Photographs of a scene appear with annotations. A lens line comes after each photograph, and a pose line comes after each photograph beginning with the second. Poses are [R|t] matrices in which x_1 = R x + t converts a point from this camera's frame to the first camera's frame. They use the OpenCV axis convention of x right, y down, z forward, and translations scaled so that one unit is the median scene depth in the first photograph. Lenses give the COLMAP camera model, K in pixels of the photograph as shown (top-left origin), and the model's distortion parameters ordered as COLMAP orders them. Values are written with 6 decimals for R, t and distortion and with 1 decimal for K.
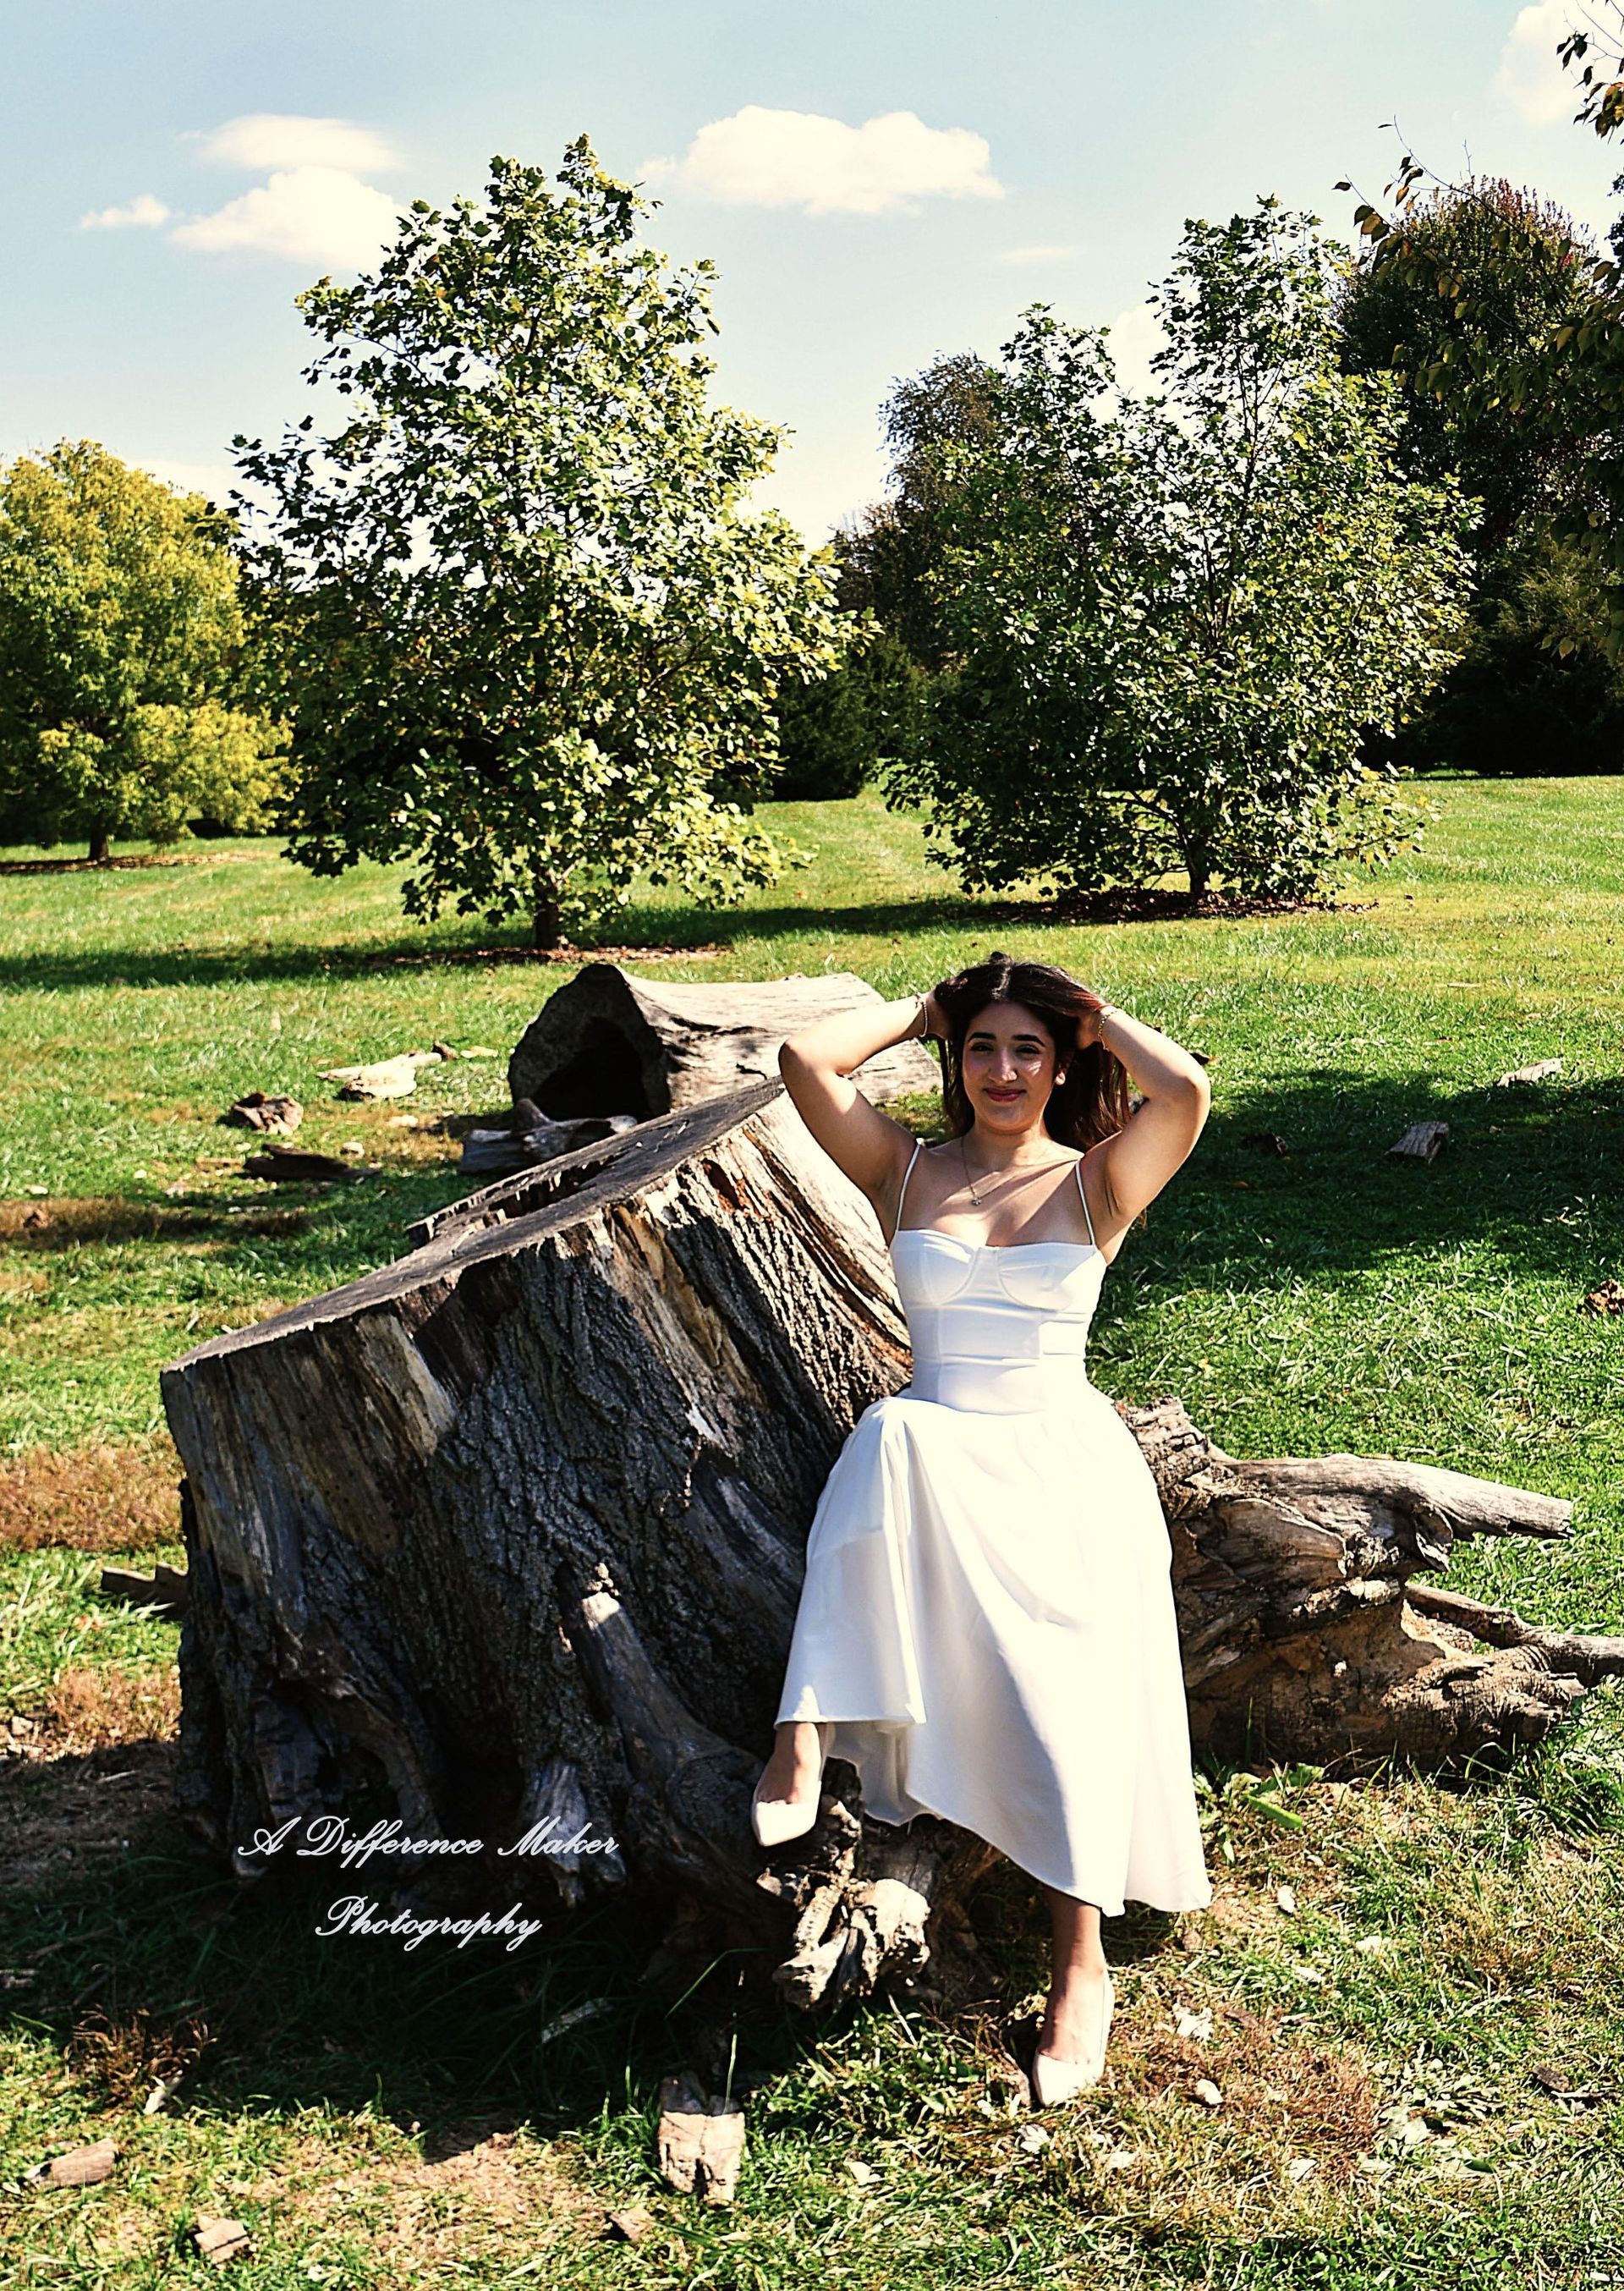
lens RADIAL K [[2920.5, 0, 813.2], [0, 2920.5, 1149.8], [0, 0, 1]] dist [0.091208, 0.000000]
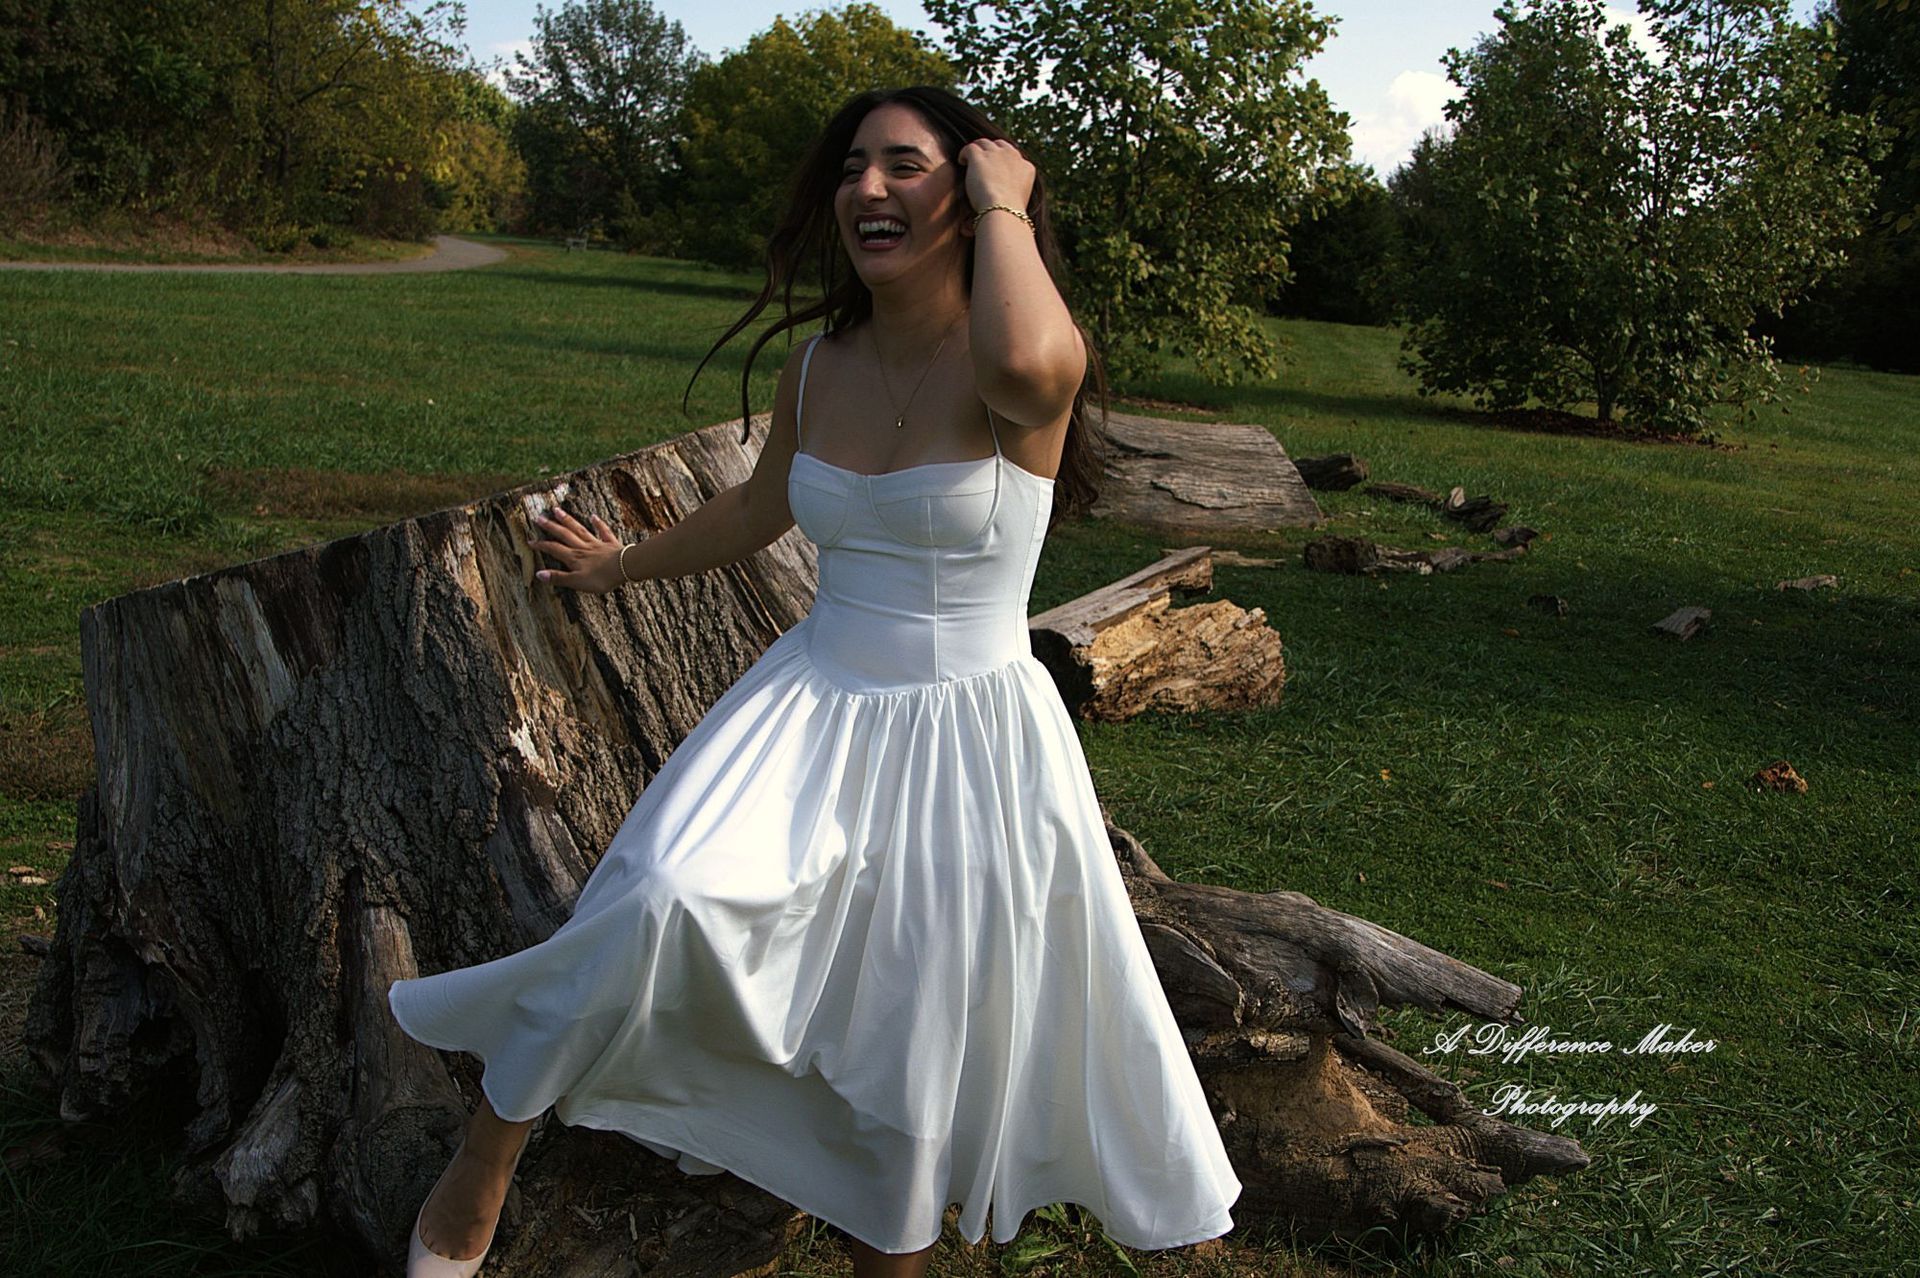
lens RADIAL K [[2077.7, 0, 930.0], [0, 2077.7, 683.2], [0, 0, 1]] dist [0.031510, 0.000000]
pose [[0.972975, 0.158284, -0.168125, 0.173937], [-0.147053, 0.986100, 0.077351, 0.004188], [0.178031, -0.050537, 0.982726, 0.341198]]
